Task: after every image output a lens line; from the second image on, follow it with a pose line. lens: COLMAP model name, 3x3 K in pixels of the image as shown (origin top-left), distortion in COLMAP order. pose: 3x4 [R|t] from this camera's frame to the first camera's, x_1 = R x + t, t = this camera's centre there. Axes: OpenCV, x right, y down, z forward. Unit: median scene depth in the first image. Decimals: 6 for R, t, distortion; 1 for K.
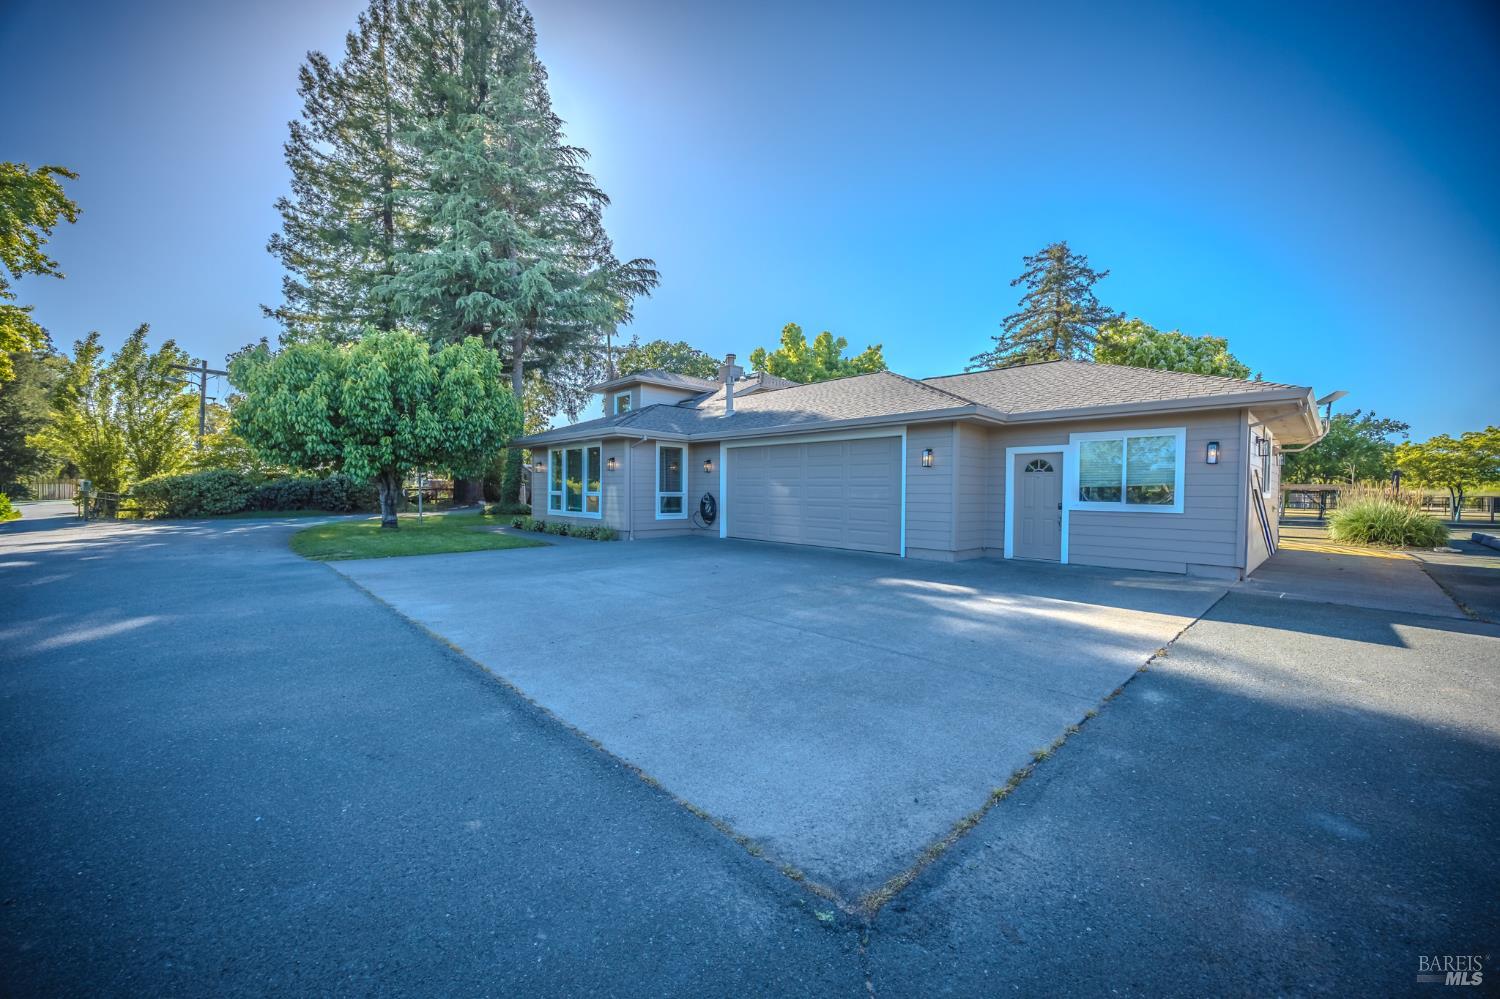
lens RADIAL K [[566.3, 0, 755.1], [0, 566.3, 504.3], [0, 0, 1]] dist [-0.002584, 0.000069]
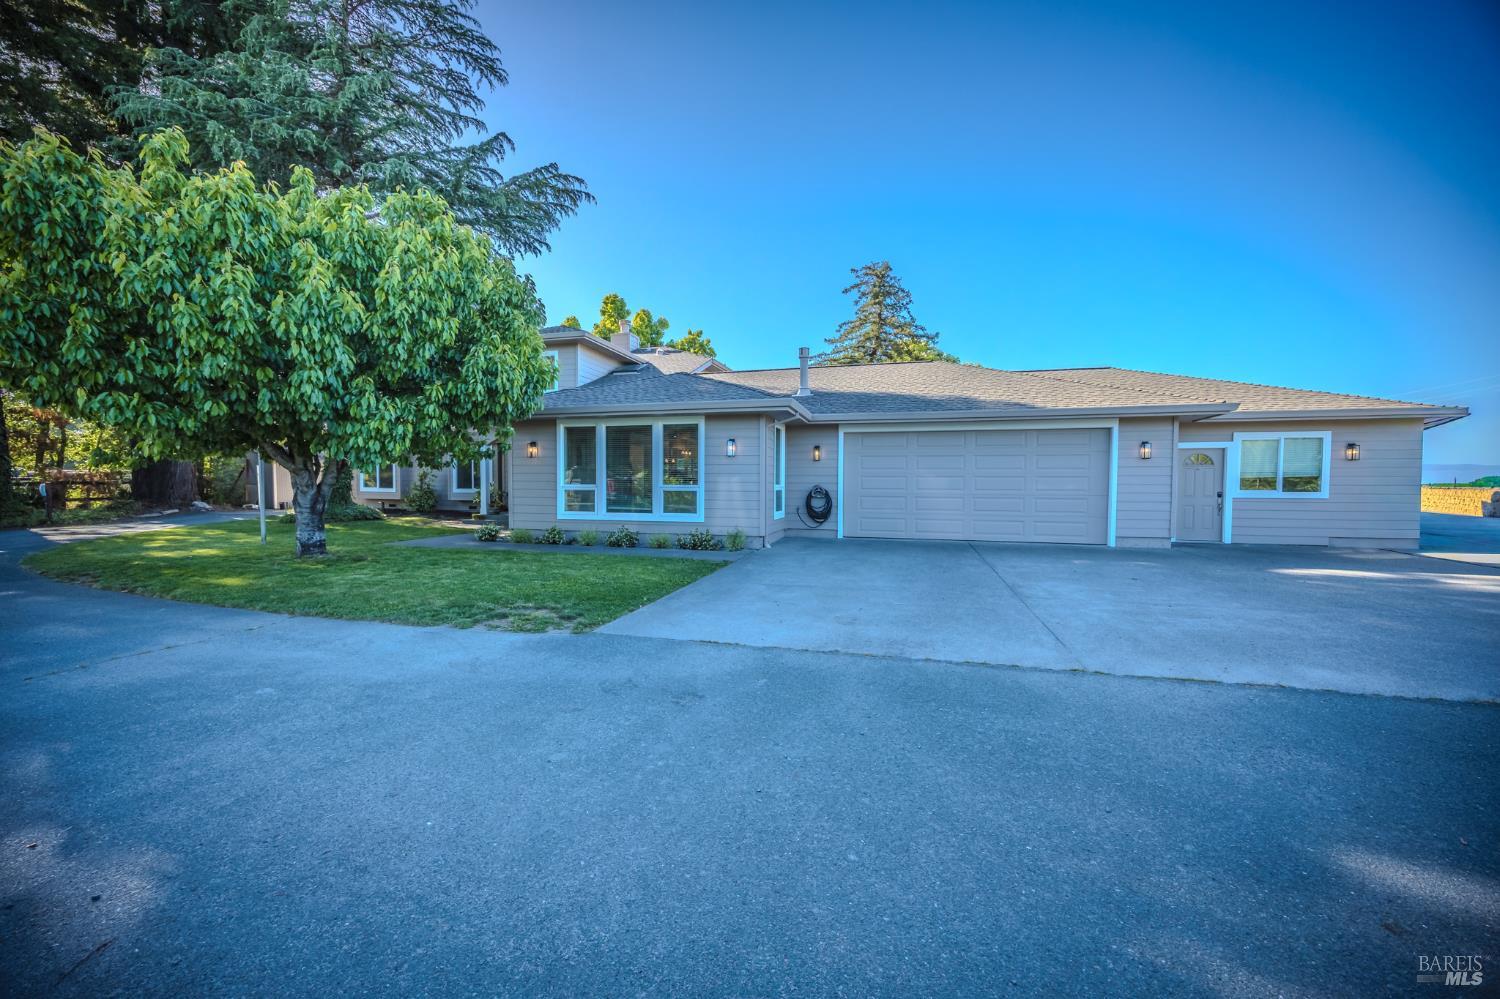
lens RADIAL K [[566.3, 0, 755.1], [0, 566.3, 504.3], [0, 0, 1]] dist [-0.002584, 0.000069]
pose [[0.852033, -0.024990, 0.522892, -0.602400], [0.016959, 0.999653, 0.020142, -0.010862], [-0.523214, -0.008293, 0.852161, 0.345261]]
